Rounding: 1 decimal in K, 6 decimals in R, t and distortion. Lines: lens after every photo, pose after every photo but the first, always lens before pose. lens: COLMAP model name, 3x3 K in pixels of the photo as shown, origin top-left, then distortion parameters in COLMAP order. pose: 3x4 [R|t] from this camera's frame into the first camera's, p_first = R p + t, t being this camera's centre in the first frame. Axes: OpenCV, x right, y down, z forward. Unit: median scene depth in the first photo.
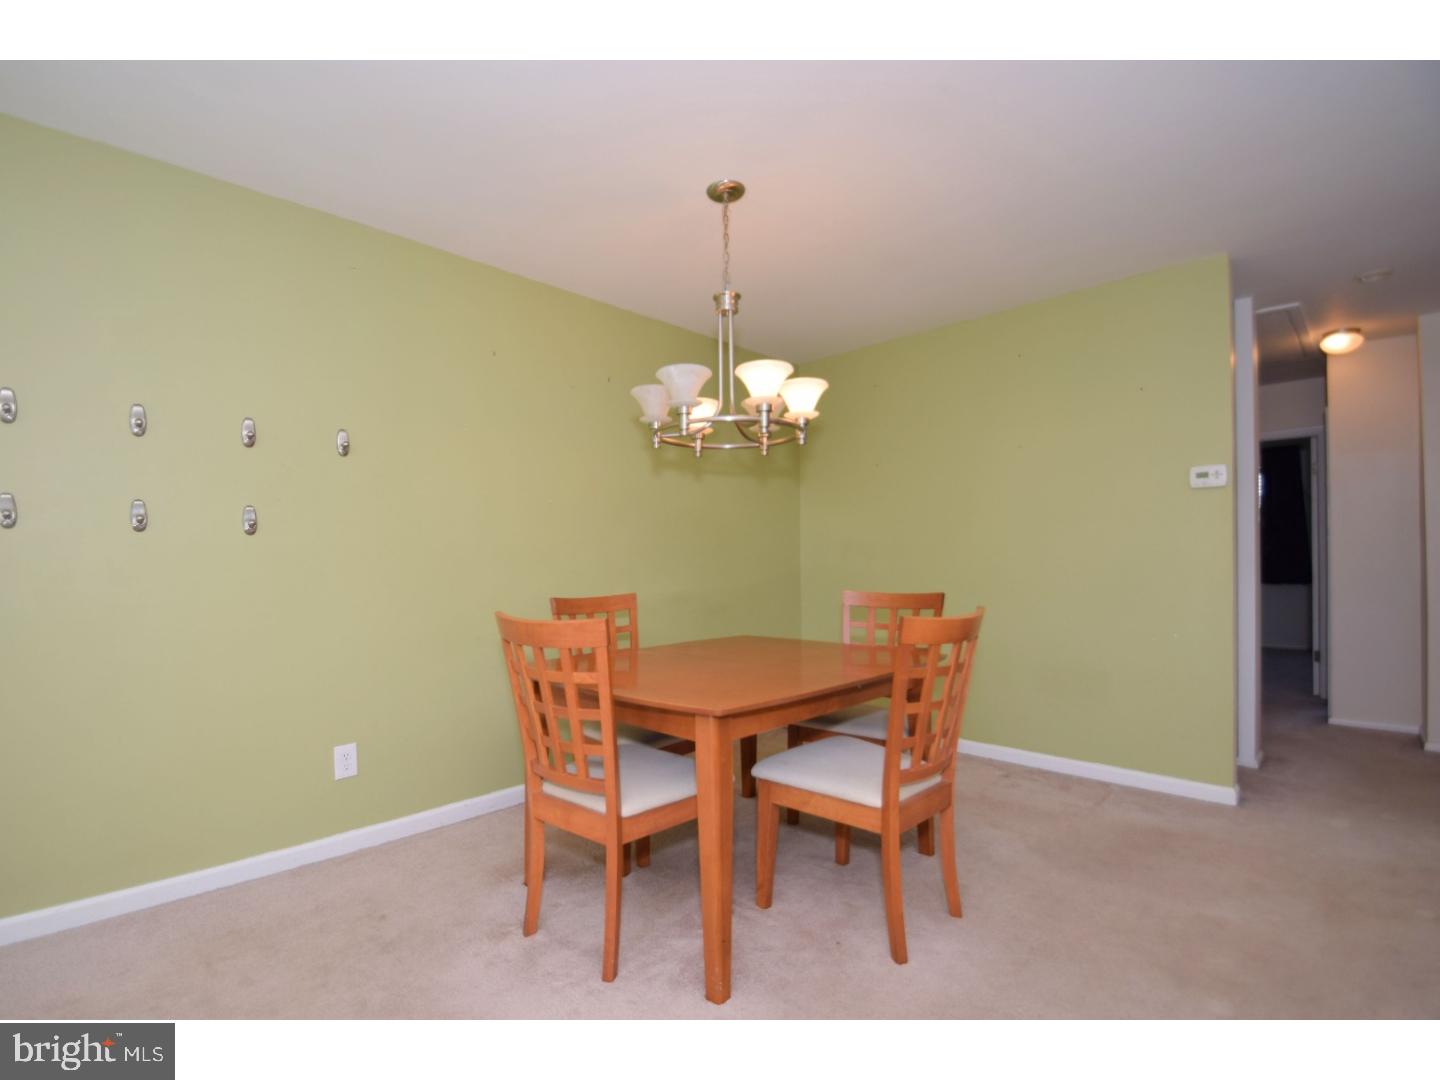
lens RADIAL K [[686.6, 0, 716.1], [0, 686.6, 557.0], [0, 0, 1]] dist [0.001480, -0.014497]
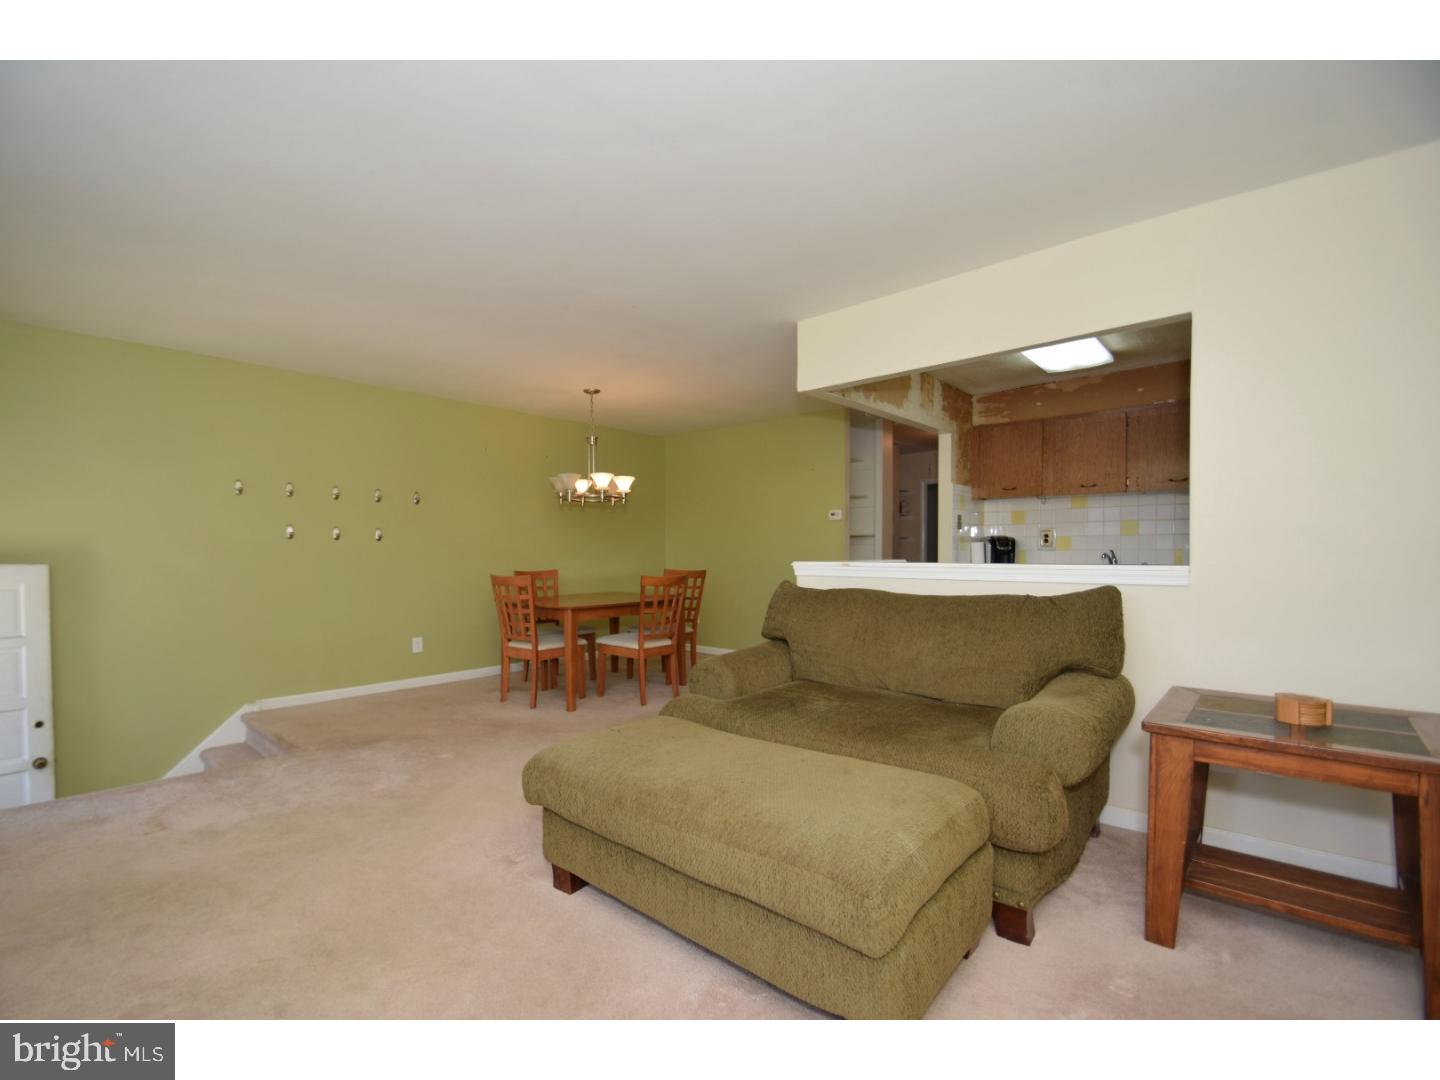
lens RADIAL K [[632.1, 0, 703.9], [0, 632.1, 556.3], [0, 0, 1]] dist [-0.019212, -0.000084]
pose [[0.999187, 0.009291, 0.039221, 0.372925], [-0.009994, 0.999792, 0.017775, -0.034418], [-0.039048, -0.018152, 0.999072, -1.346021]]
